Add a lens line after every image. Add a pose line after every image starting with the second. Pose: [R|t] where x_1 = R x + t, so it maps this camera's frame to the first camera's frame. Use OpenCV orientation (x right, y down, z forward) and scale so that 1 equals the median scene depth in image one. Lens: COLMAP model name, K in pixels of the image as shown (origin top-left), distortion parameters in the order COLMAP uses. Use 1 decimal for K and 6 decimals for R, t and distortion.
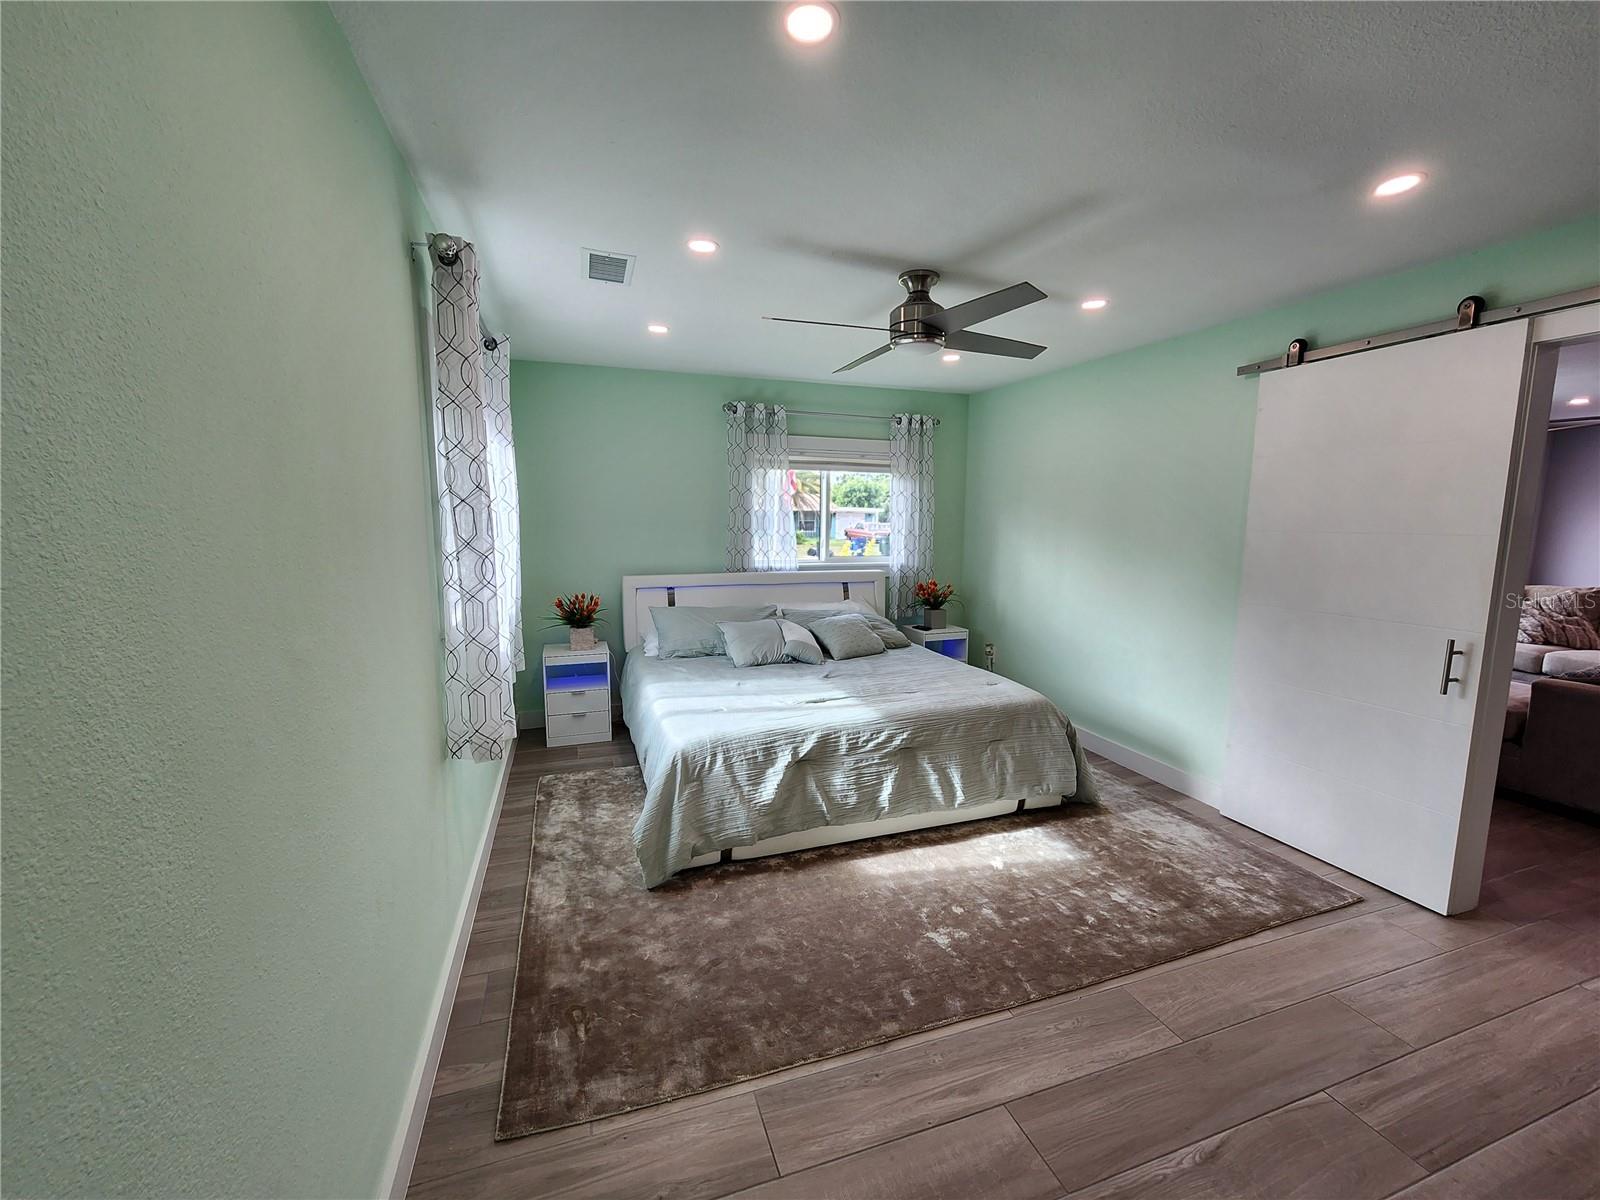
lens RADIAL K [[653.7, 0, 803.1], [0, 653.7, 599.6], [0, 0, 1]] dist [-0.002002, 0.000469]
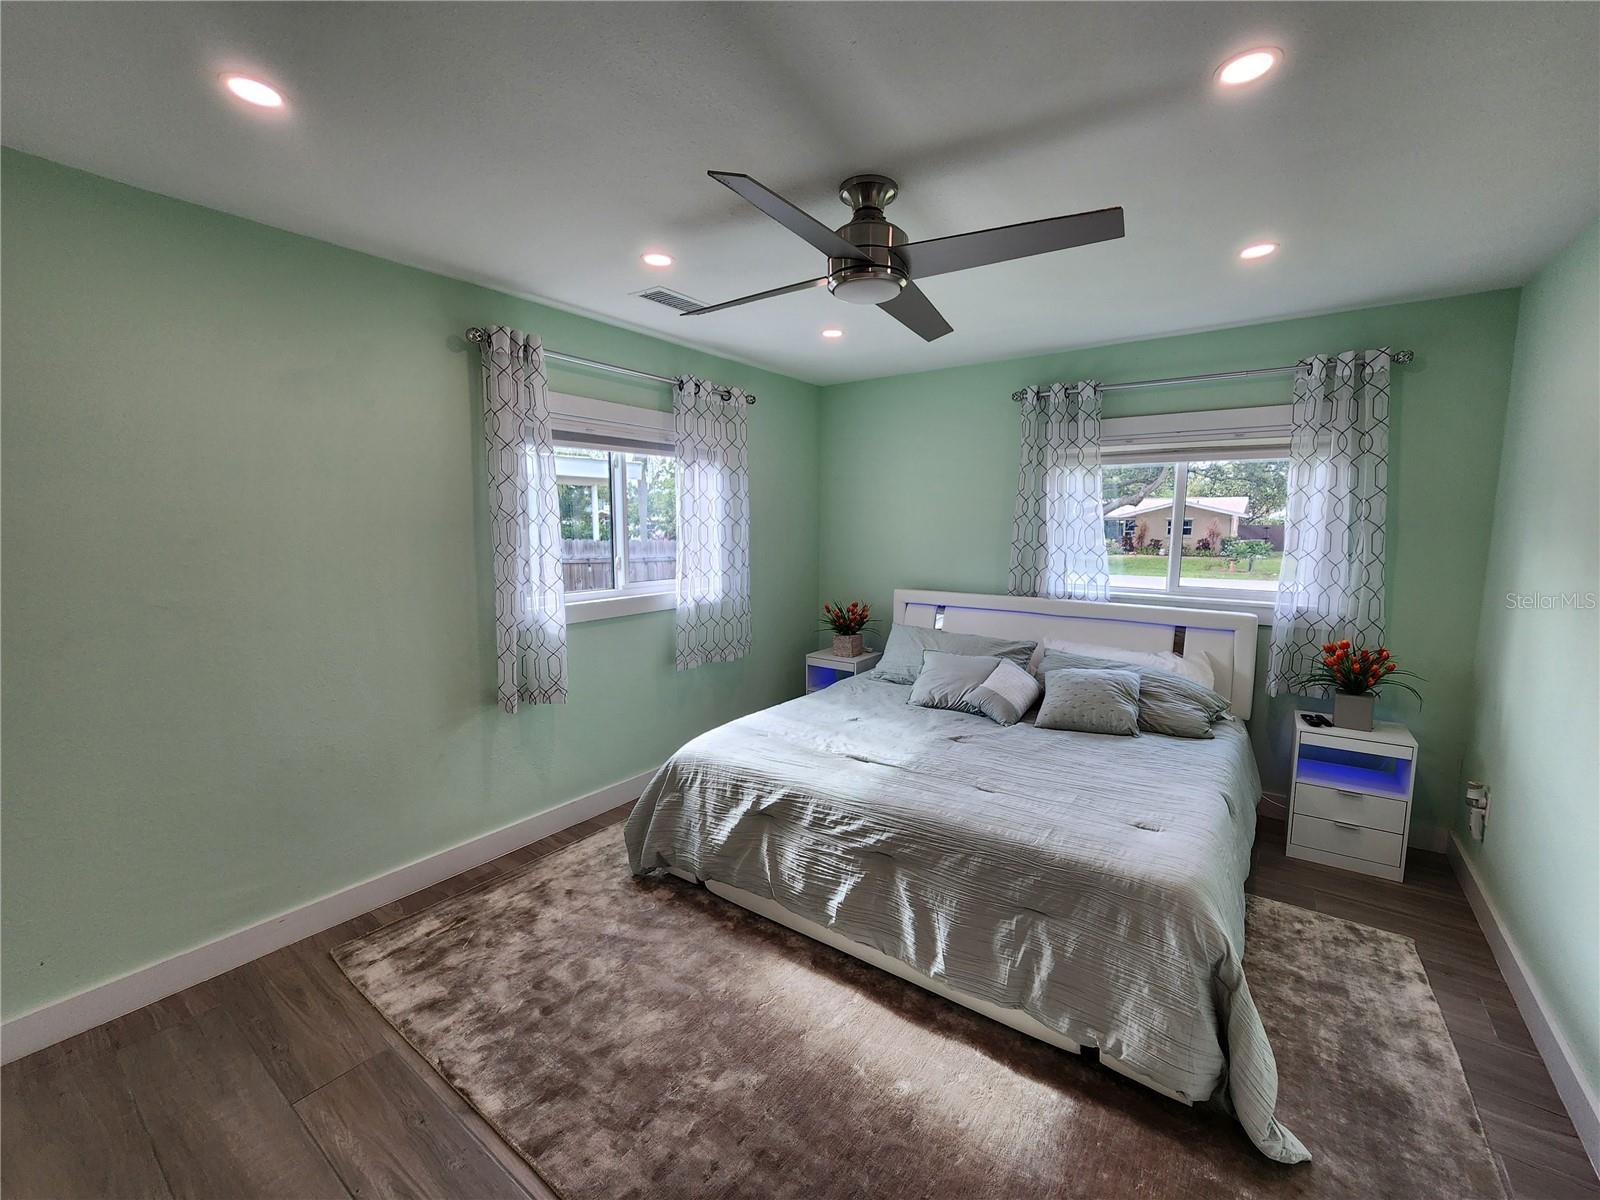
lens RADIAL K [[653.7, 0, 804.7], [0, 653.7, 598.4], [0, 0, 1]] dist [-0.002002, 0.000469]
pose [[0.577384, 0.091259, -0.811357, 0.654708], [-0.102660, 0.993962, 0.038743, -0.068621], [0.809993, 0.060924, 0.583266, 0.493016]]
